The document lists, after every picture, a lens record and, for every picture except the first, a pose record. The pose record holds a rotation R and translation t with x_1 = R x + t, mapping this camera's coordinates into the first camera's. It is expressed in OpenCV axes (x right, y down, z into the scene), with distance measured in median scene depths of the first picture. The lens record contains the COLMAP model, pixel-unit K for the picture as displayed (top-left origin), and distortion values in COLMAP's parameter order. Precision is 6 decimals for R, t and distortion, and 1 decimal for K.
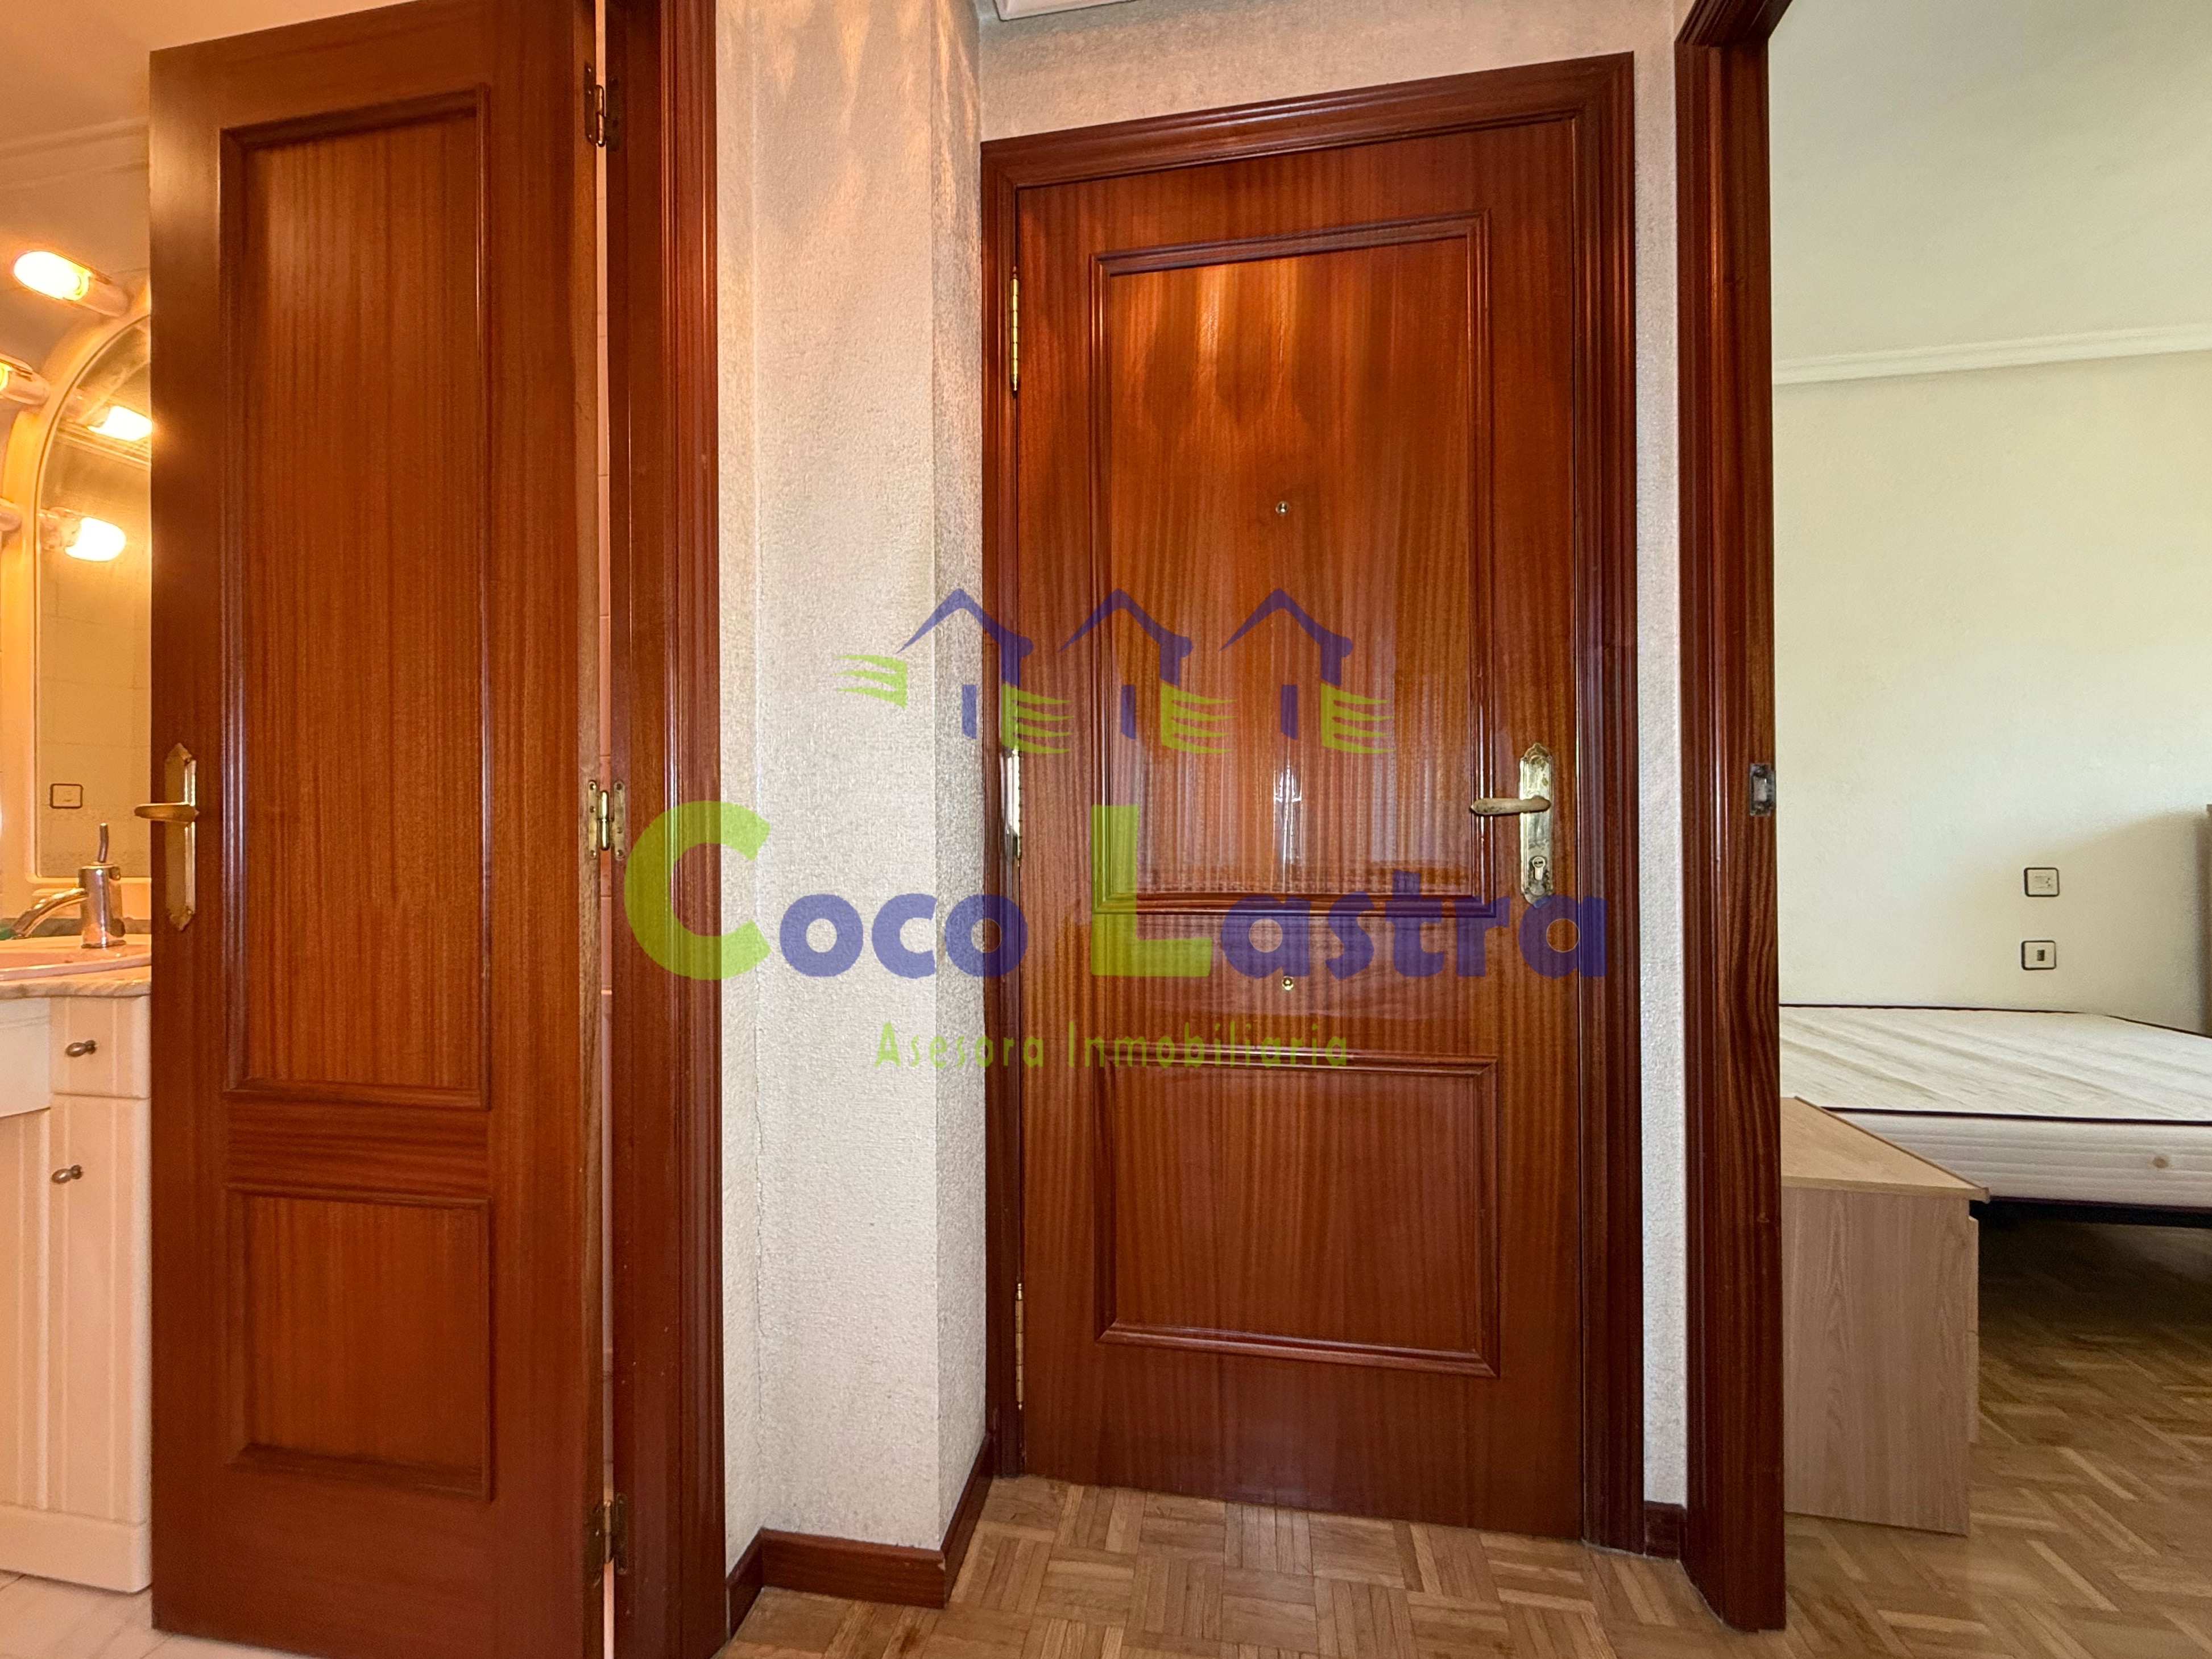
lens RADIAL K [[883.2, 0, 1097.1], [0, 883.2, 833.2], [0, 0, 1]] dist [-0.000378, 0.000138]
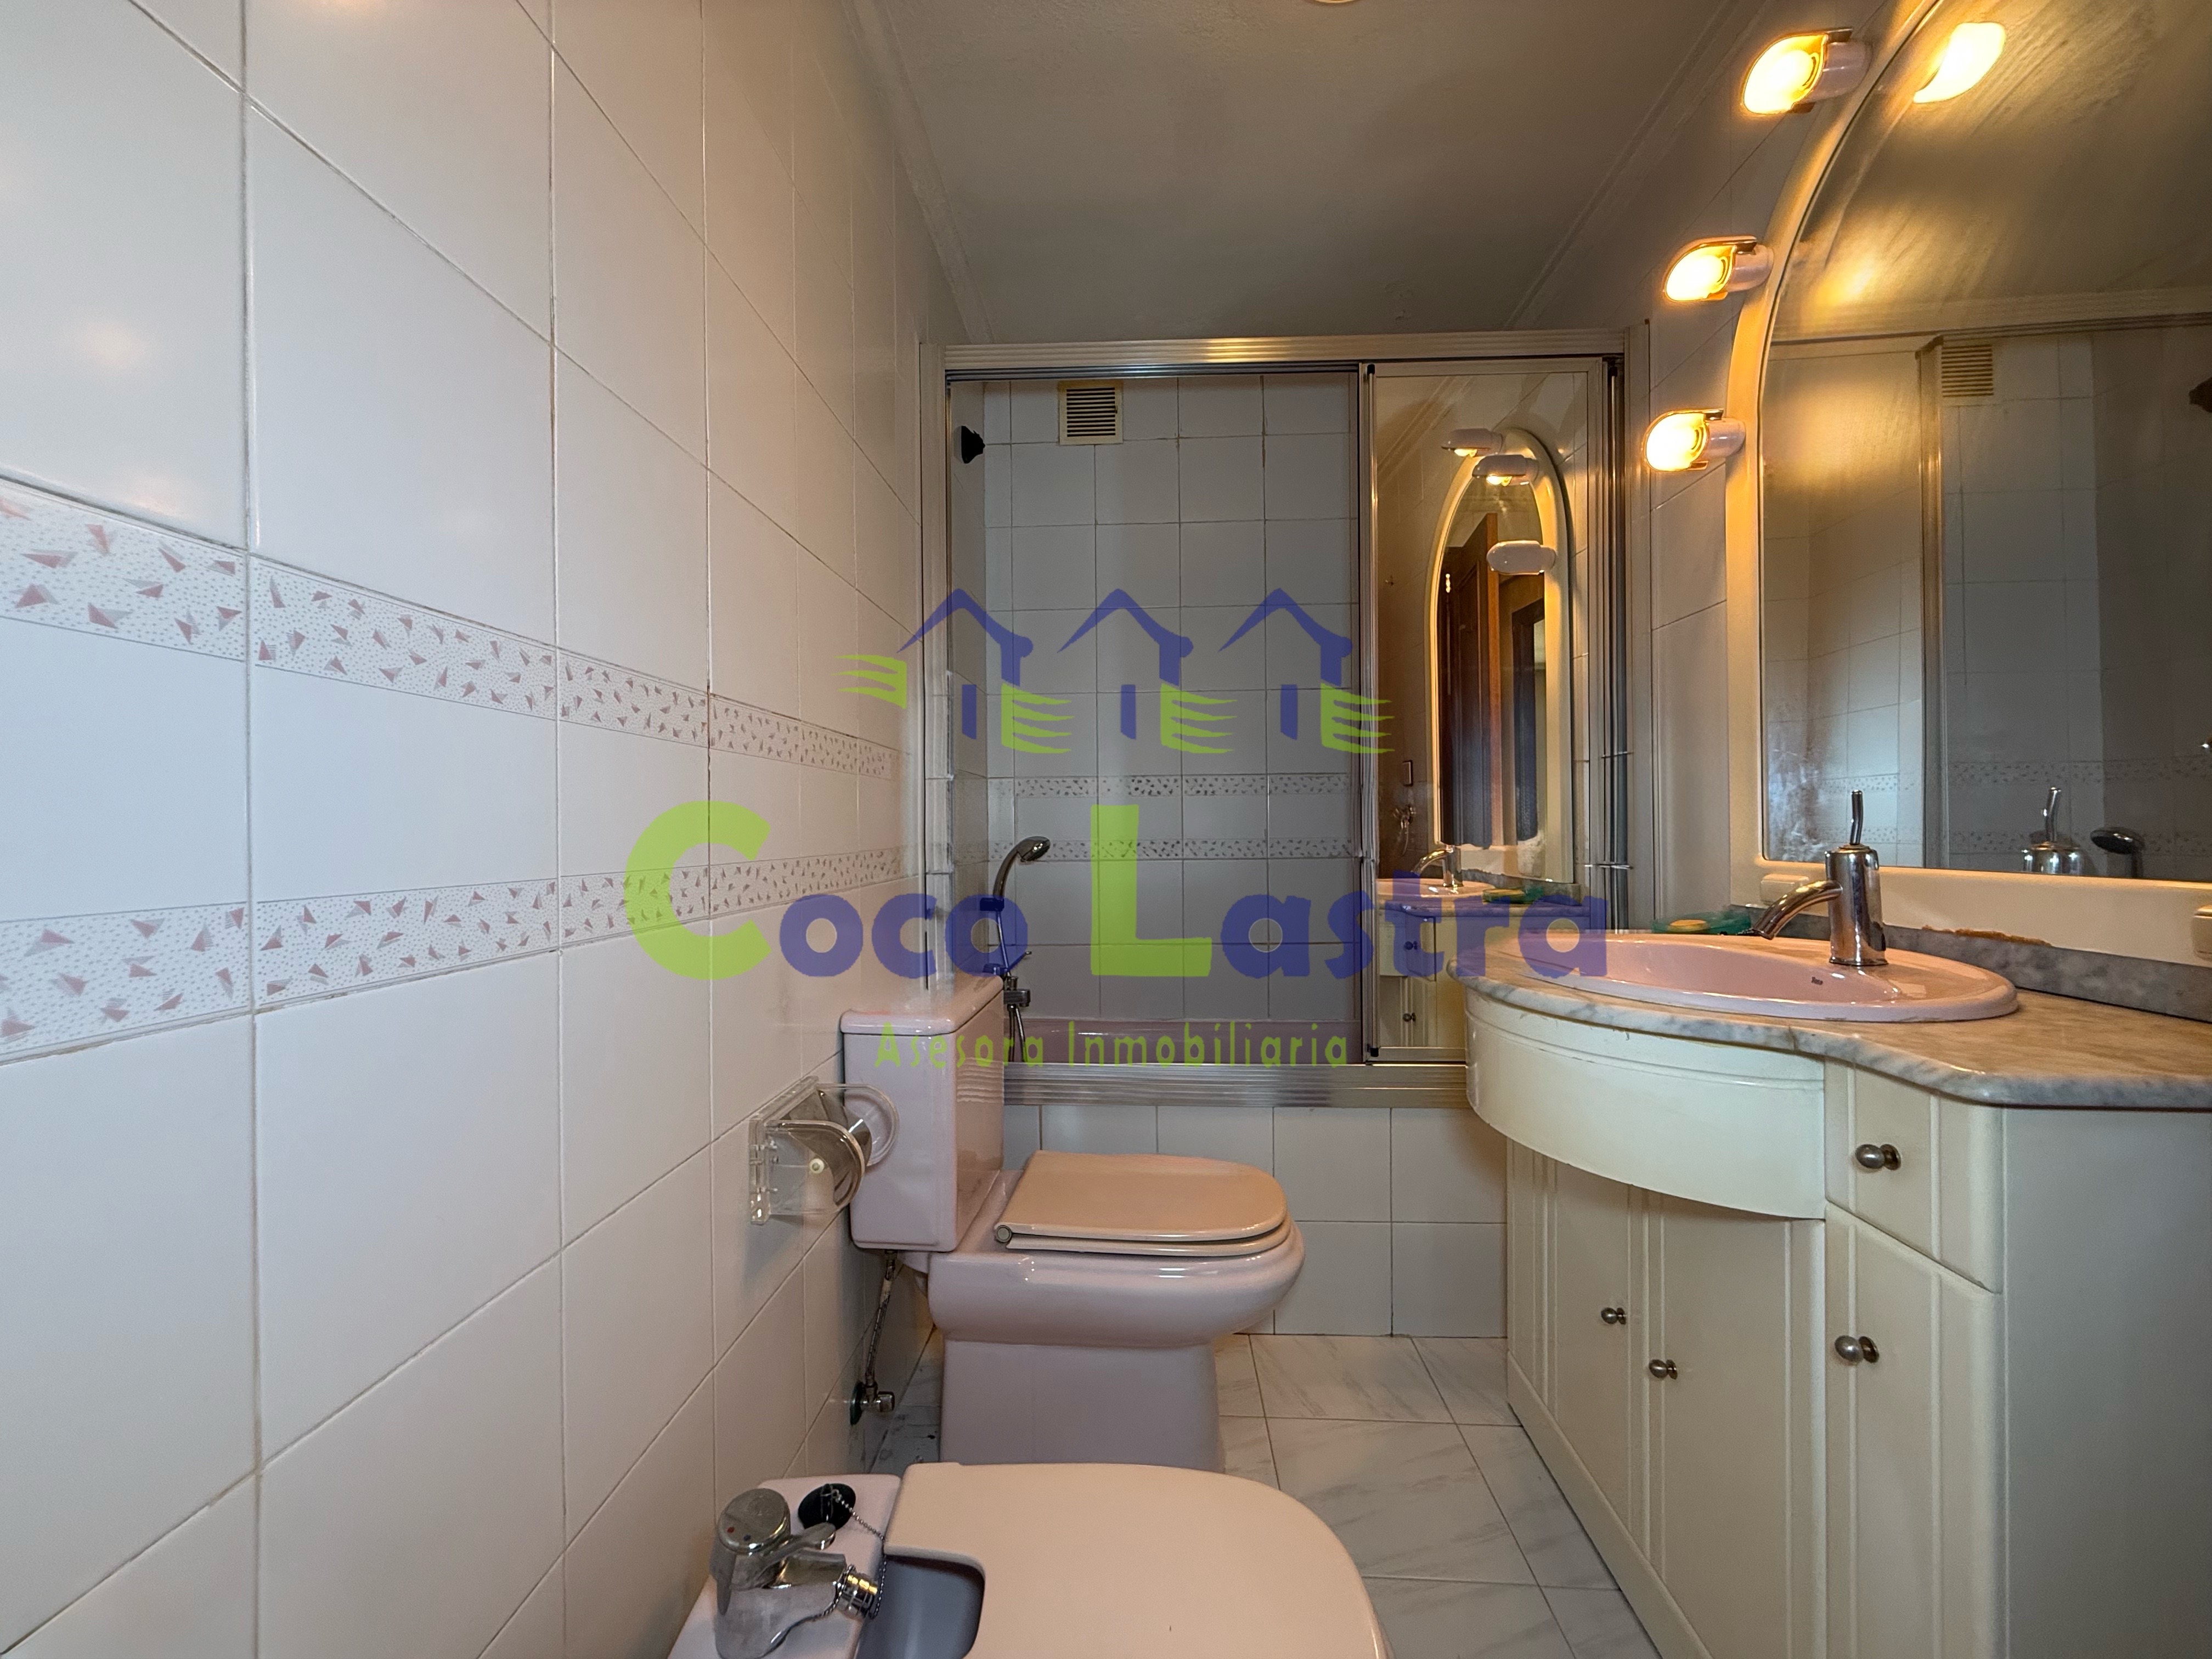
lens RADIAL K [[883.3, 0, 1097.1], [0, 883.3, 833.2], [0, 0, 1]] dist [-0.000378, 0.000138]
pose [[0.097032, 0.011609, -0.995214, -0.489732], [0.015334, 0.999796, 0.013158, 0.005242], [0.995163, -0.016537, 0.096834, 0.335219]]
